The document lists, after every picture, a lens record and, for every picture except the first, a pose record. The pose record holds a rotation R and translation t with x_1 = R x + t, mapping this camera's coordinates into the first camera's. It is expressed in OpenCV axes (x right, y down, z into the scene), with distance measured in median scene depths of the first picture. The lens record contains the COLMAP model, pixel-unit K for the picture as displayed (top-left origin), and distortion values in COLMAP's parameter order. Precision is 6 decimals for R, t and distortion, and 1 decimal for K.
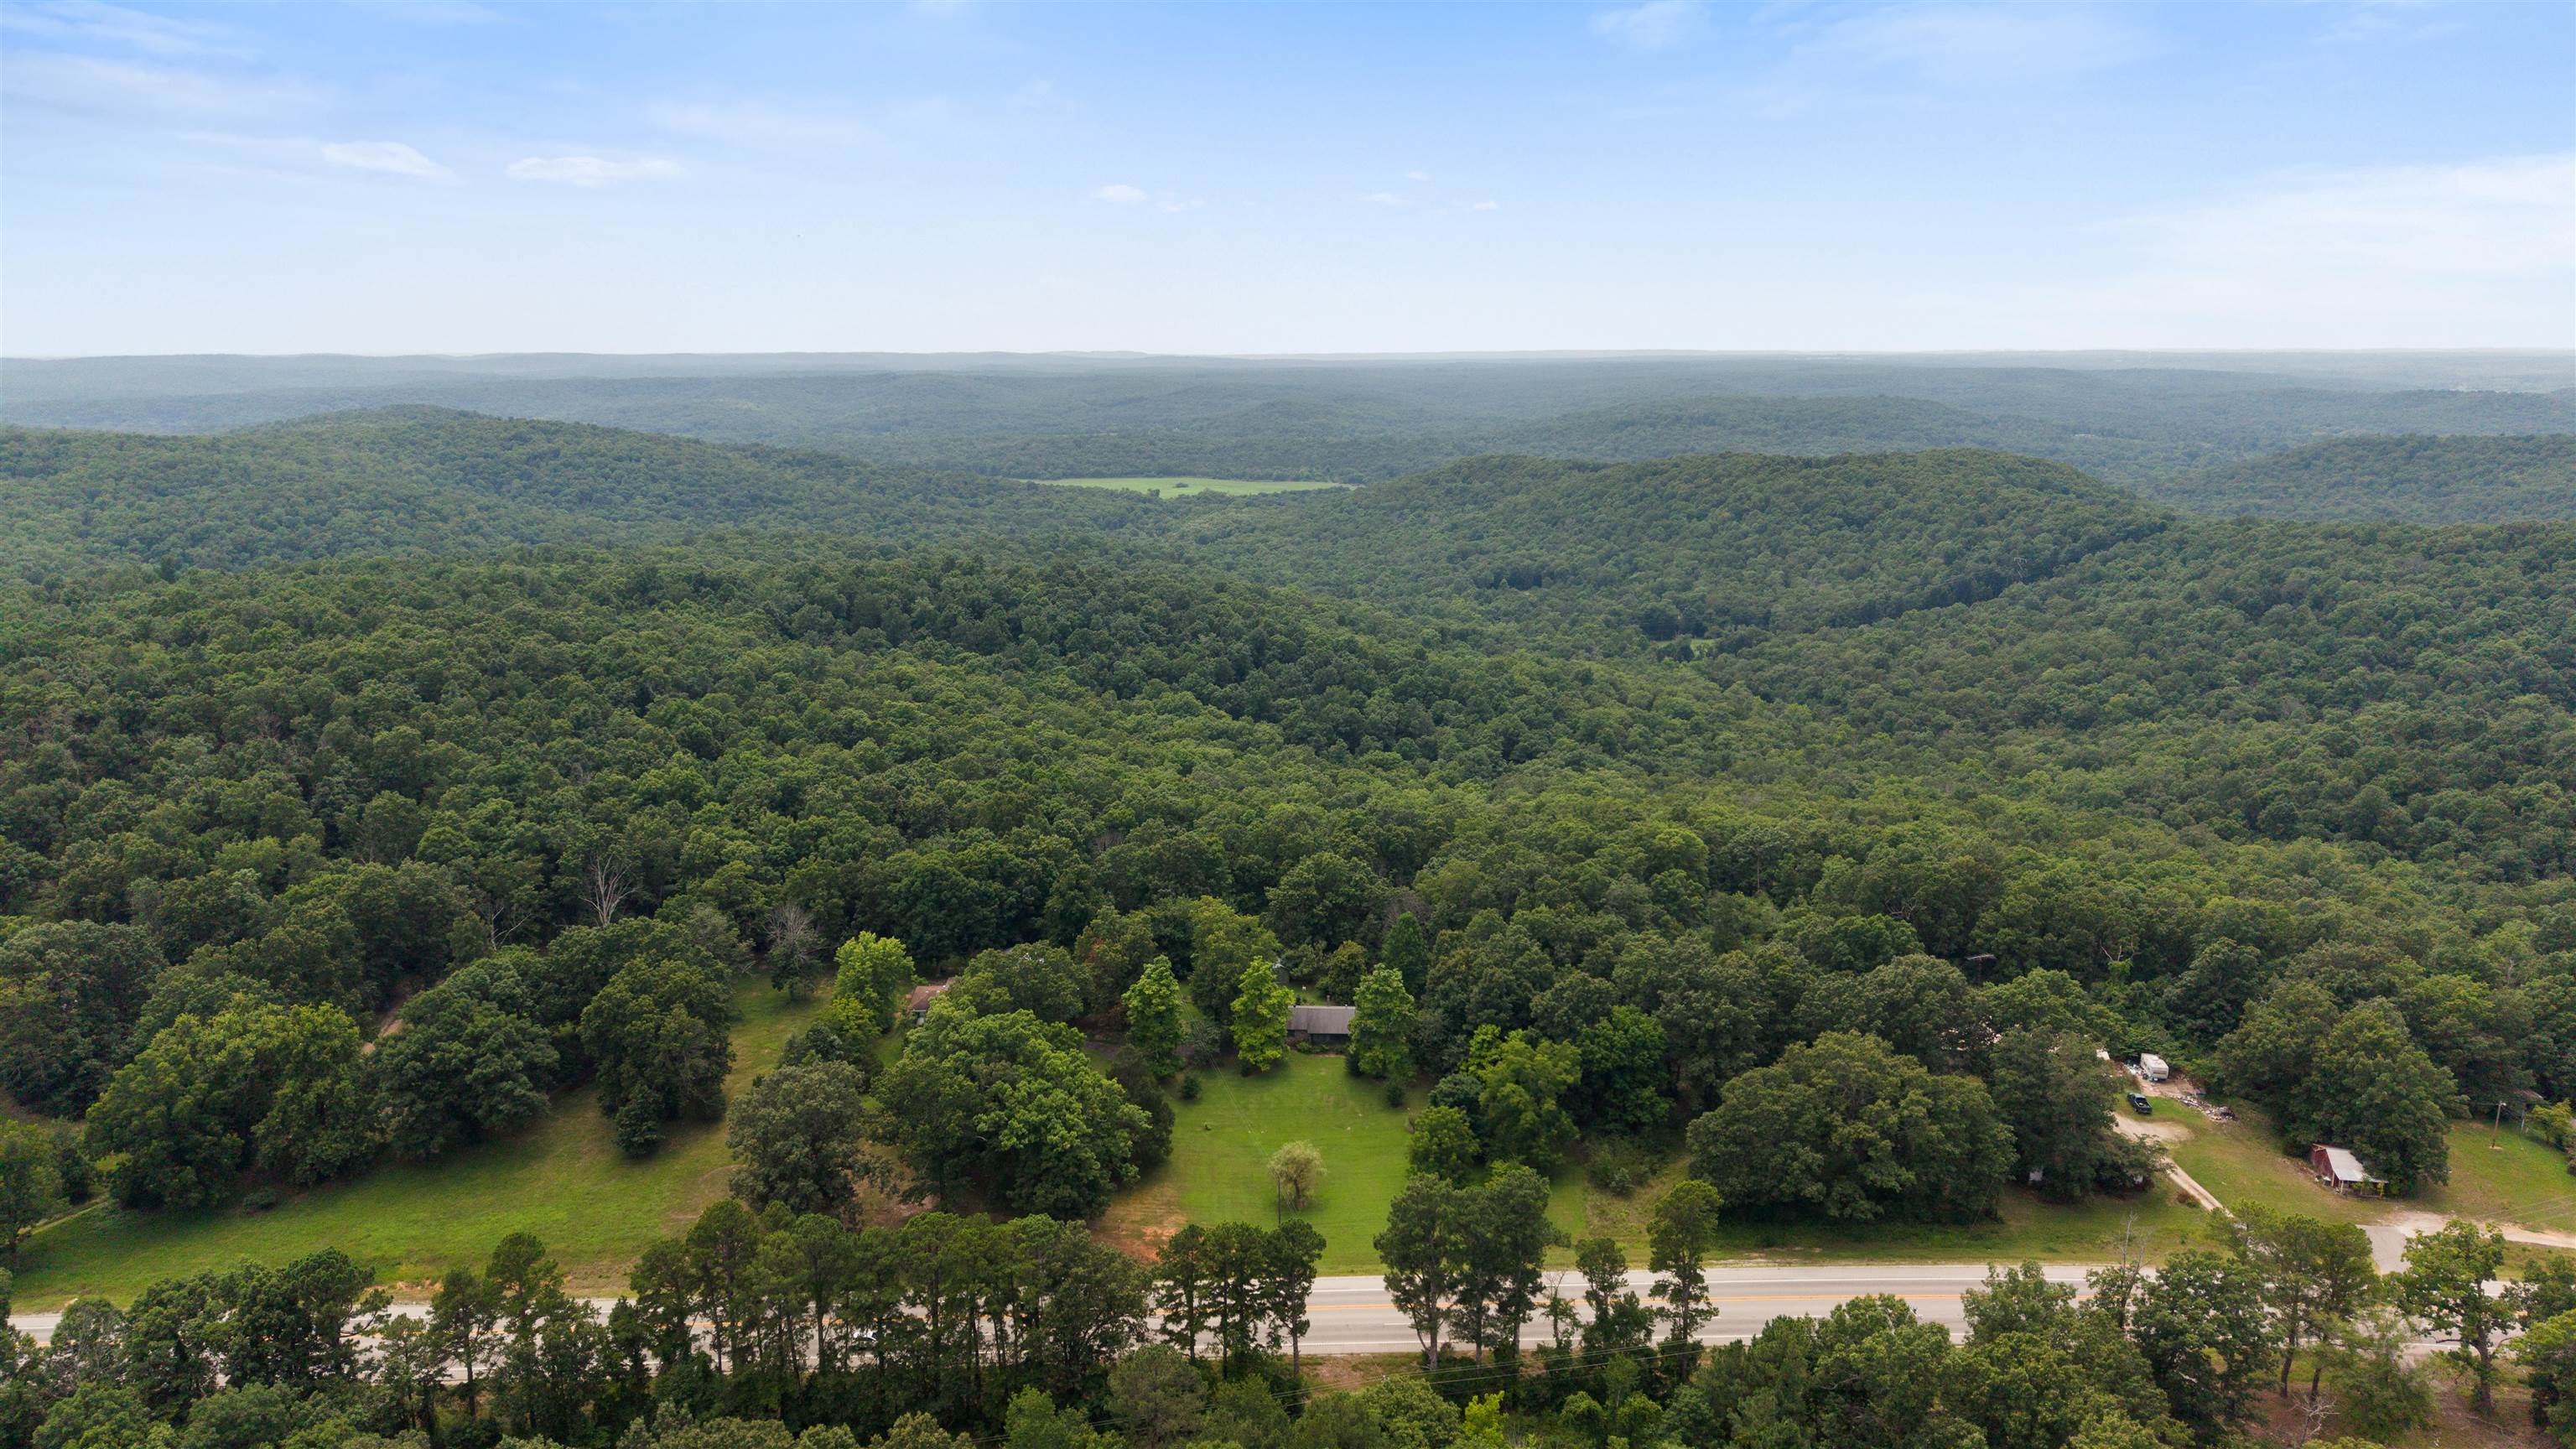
lens RADIAL K [[1720.4, 0, 1288.0], [0, 1720.4, 724.5], [0, 0, 1]] dist [0.077925, -0.113935]
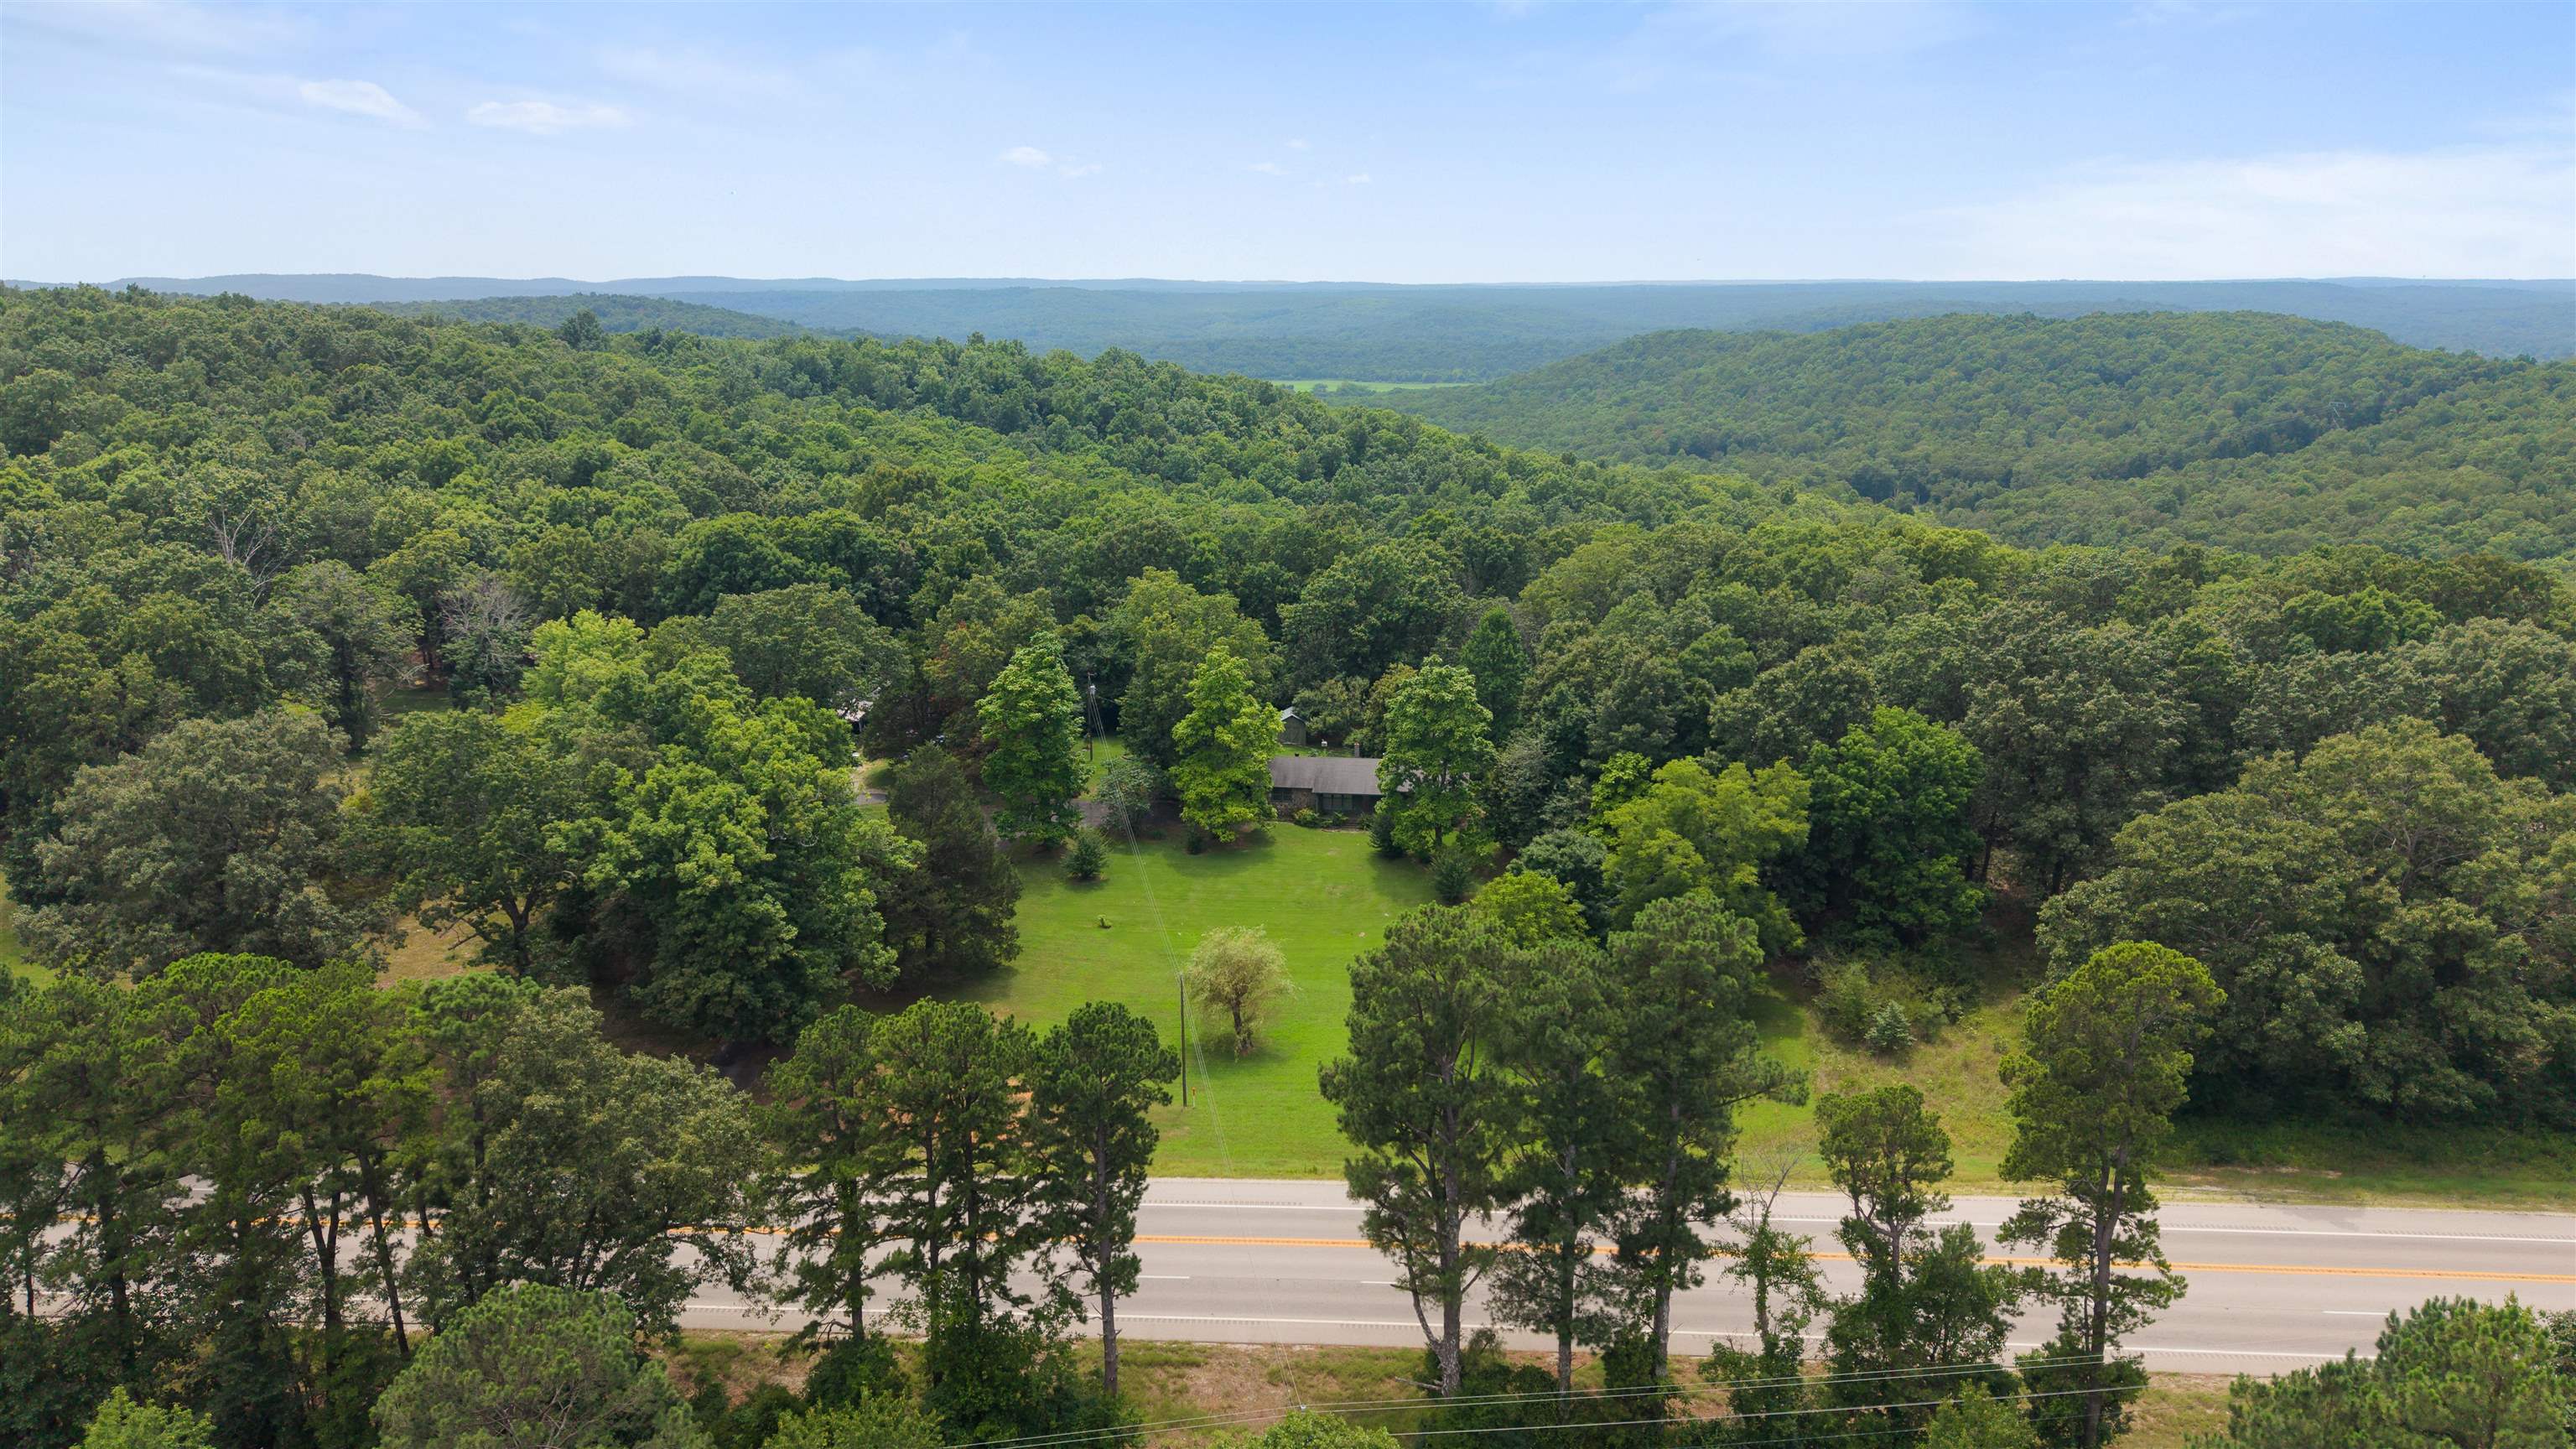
lens RADIAL K [[1806.0, 0, 1272.9], [0, 1806.0, 725.2], [0, 0, 1]] dist [0.026673, -0.022801]
pose [[0.995299, 0.019584, -0.094852, 0.063171], [-0.017442, 0.999575, 0.023356, 0.164413], [0.095269, -0.021592, 0.995217, 0.460275]]
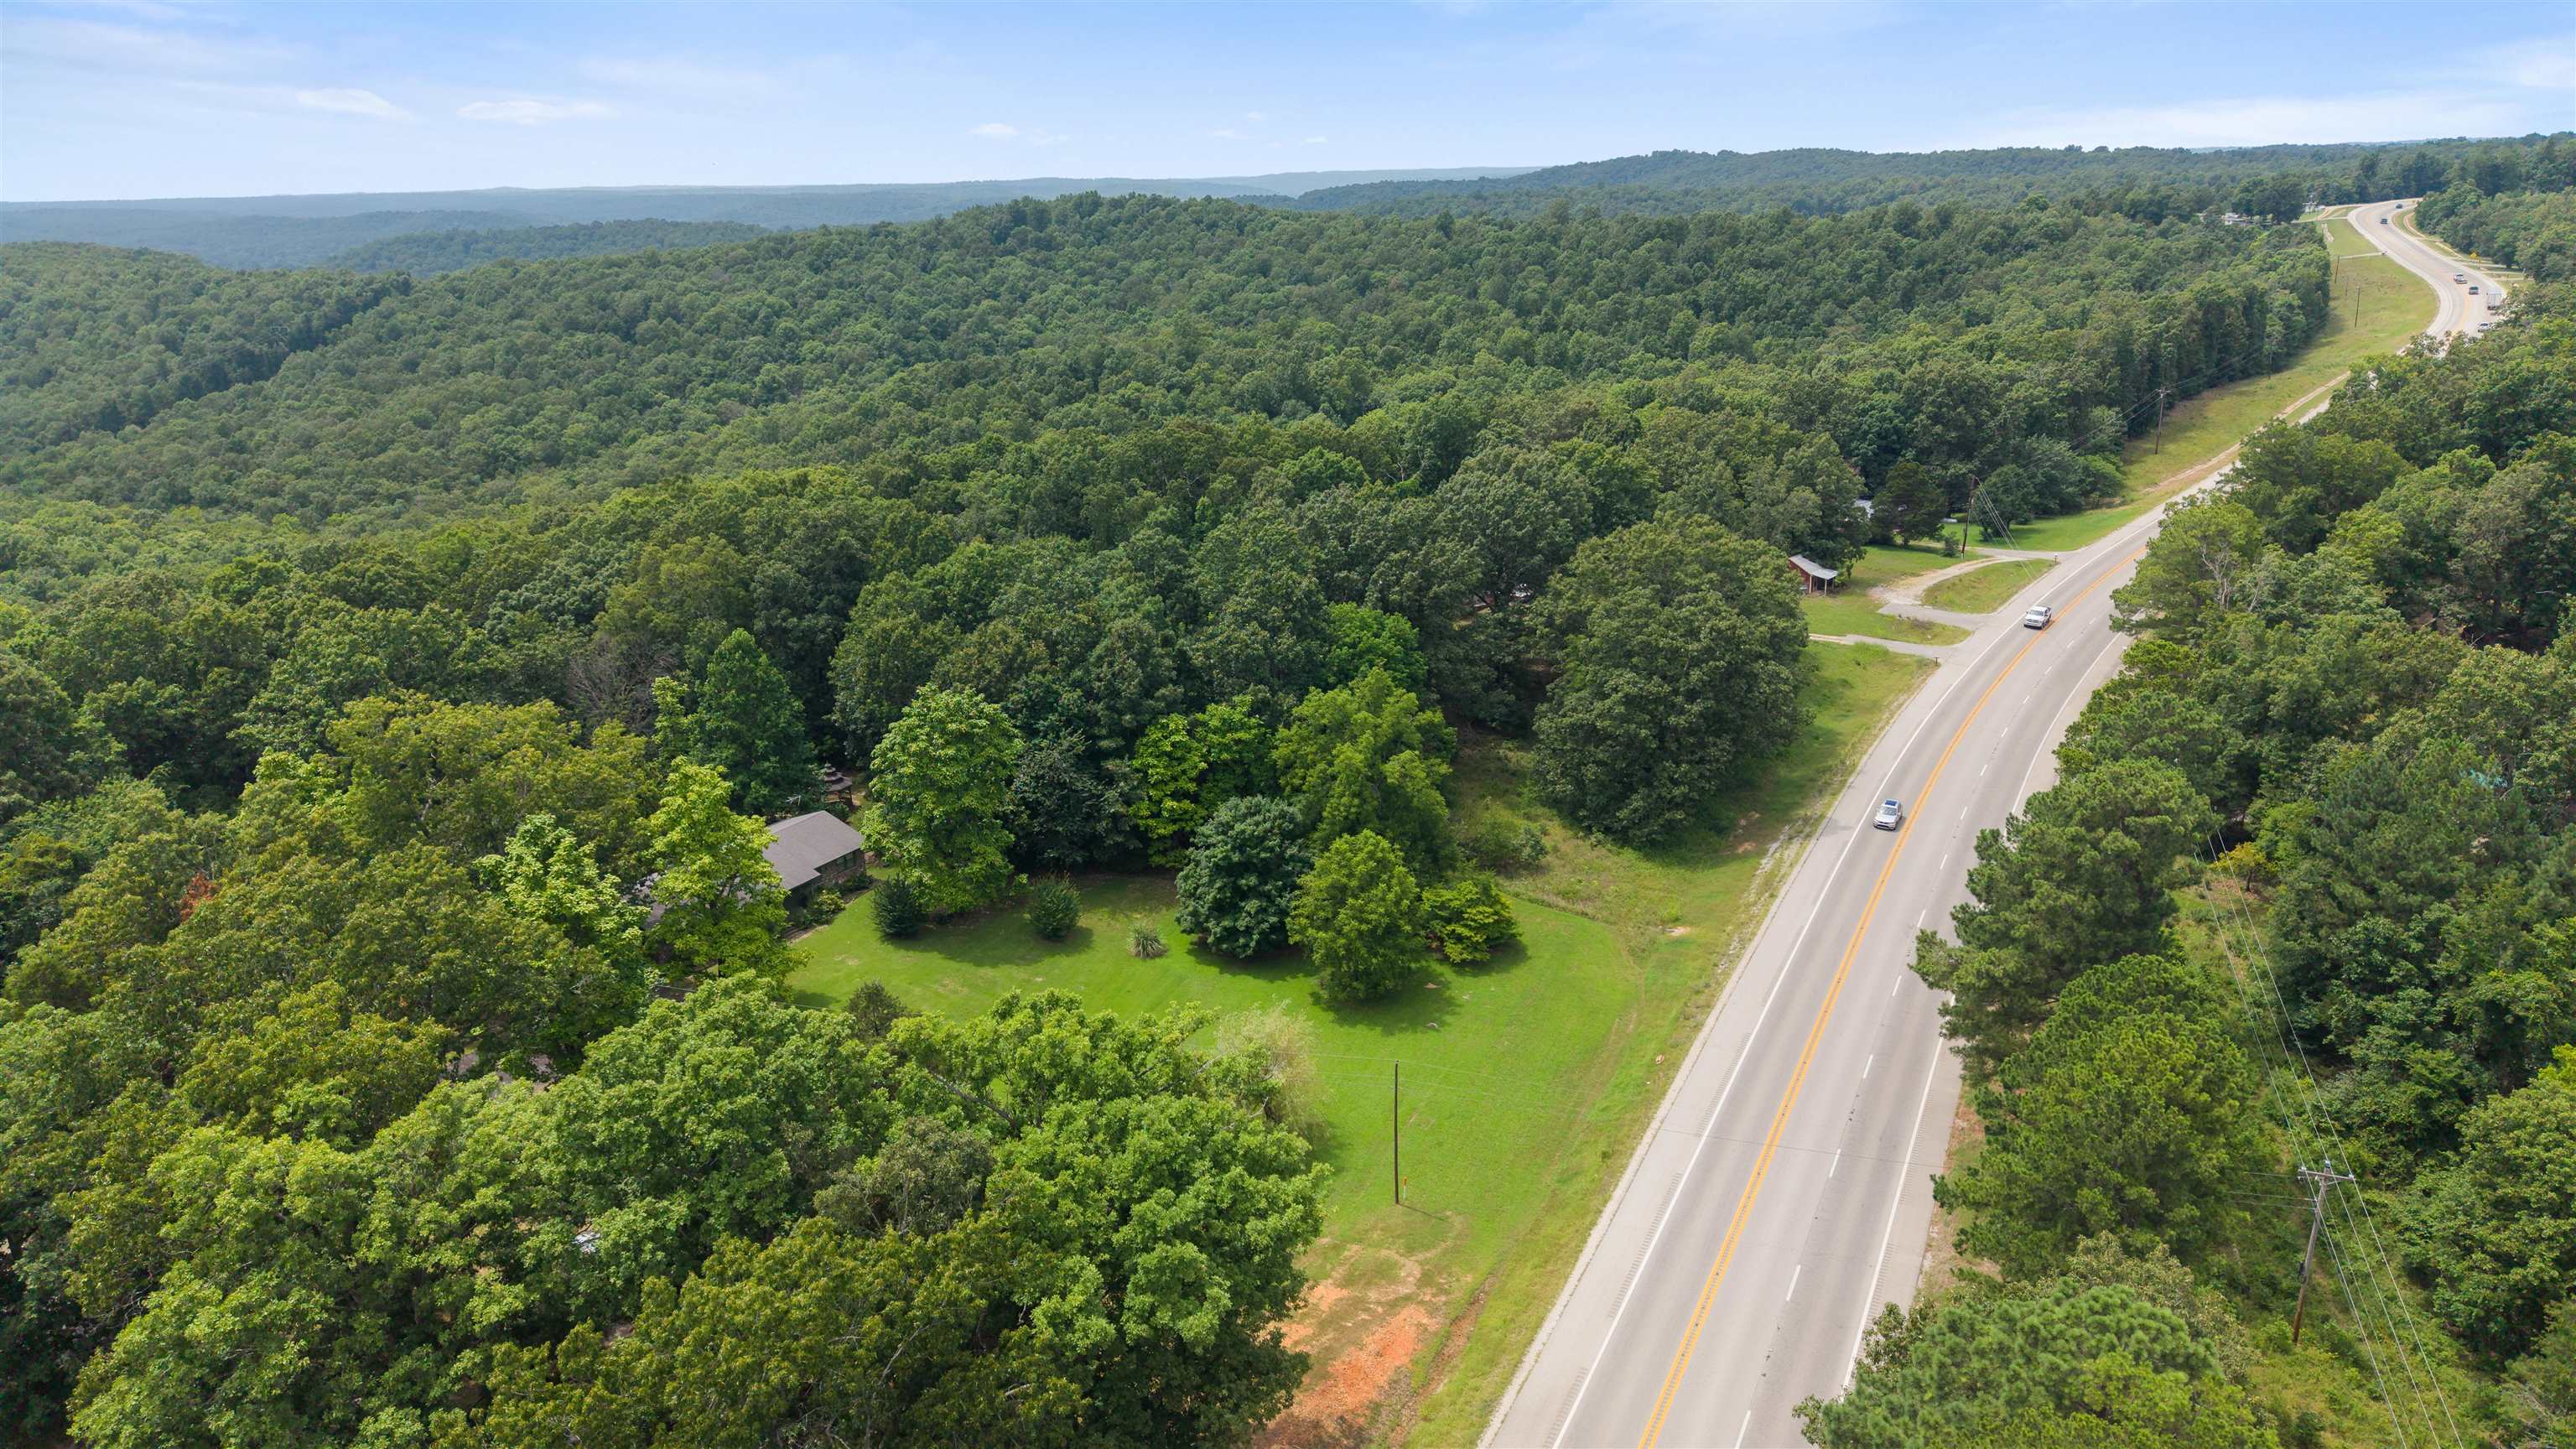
lens RADIAL K [[1705.5, 0, 1285.6], [0, 1705.5, 764.7], [0, 0, 1]] dist [0.052373, -0.052104]
pose [[0.479971, -0.299251, 0.824668, -0.319113], [0.213808, 0.951580, 0.220864, 0.086207], [-0.850831, 0.070313, 0.520713, 0.746155]]
